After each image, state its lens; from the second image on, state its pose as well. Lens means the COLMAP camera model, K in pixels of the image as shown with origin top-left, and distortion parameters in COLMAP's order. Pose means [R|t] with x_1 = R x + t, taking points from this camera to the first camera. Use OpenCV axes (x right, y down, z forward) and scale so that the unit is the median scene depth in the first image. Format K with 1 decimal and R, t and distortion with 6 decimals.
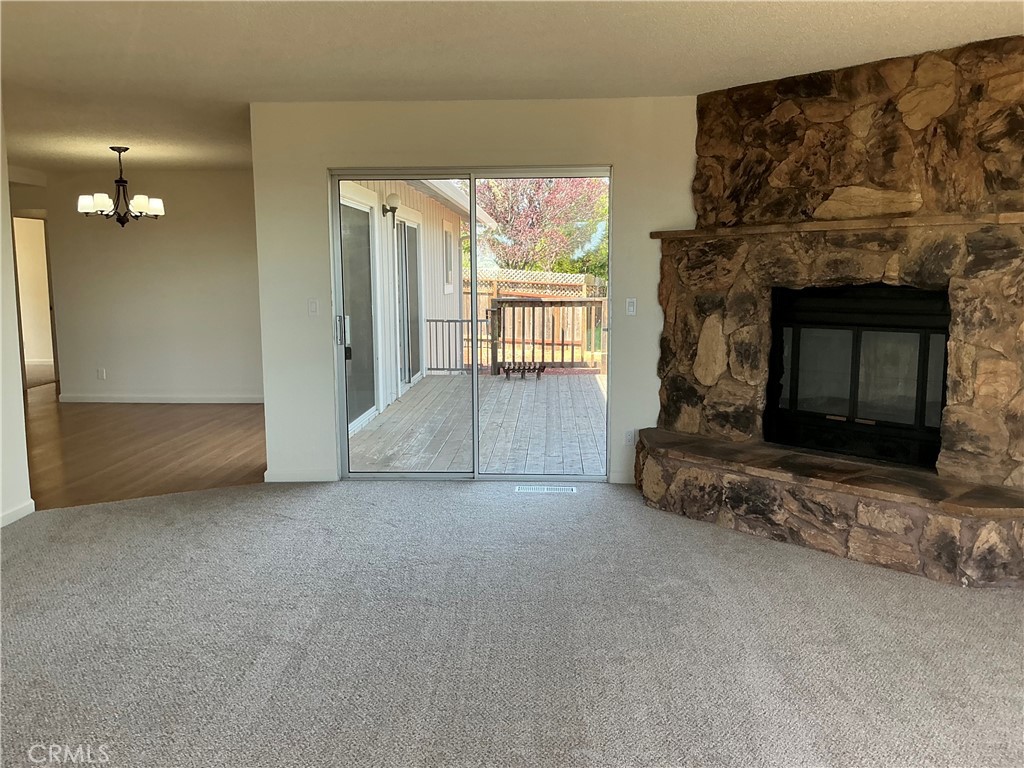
lens RADIAL K [[853.8, 0, 509.4], [0, 853.8, 384.4], [0, 0, 1]] dist [0.040789, -0.065803]
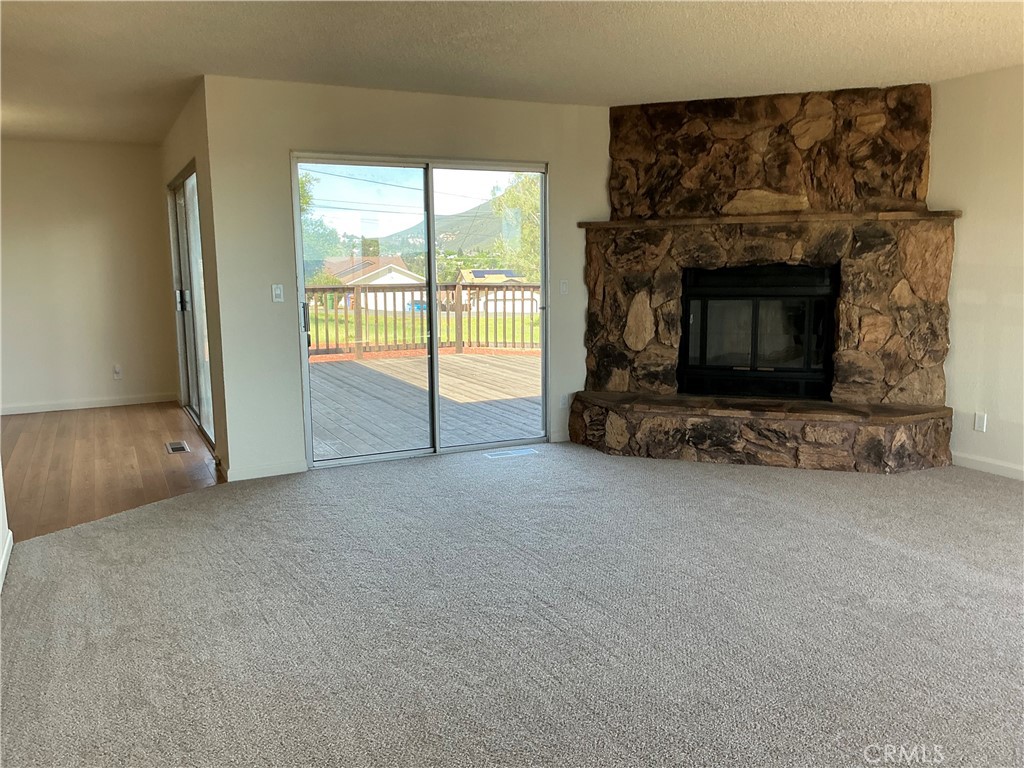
lens RADIAL K [[843.4, 0, 515.6], [0, 843.4, 383.6], [0, 0, 1]] dist [0.114448, -0.228029]
pose [[0.876505, -0.074140, 0.475649, -0.555378], [0.068361, 0.997225, 0.029467, 0.000797], [-0.476514, 0.006688, 0.879141, 0.034004]]
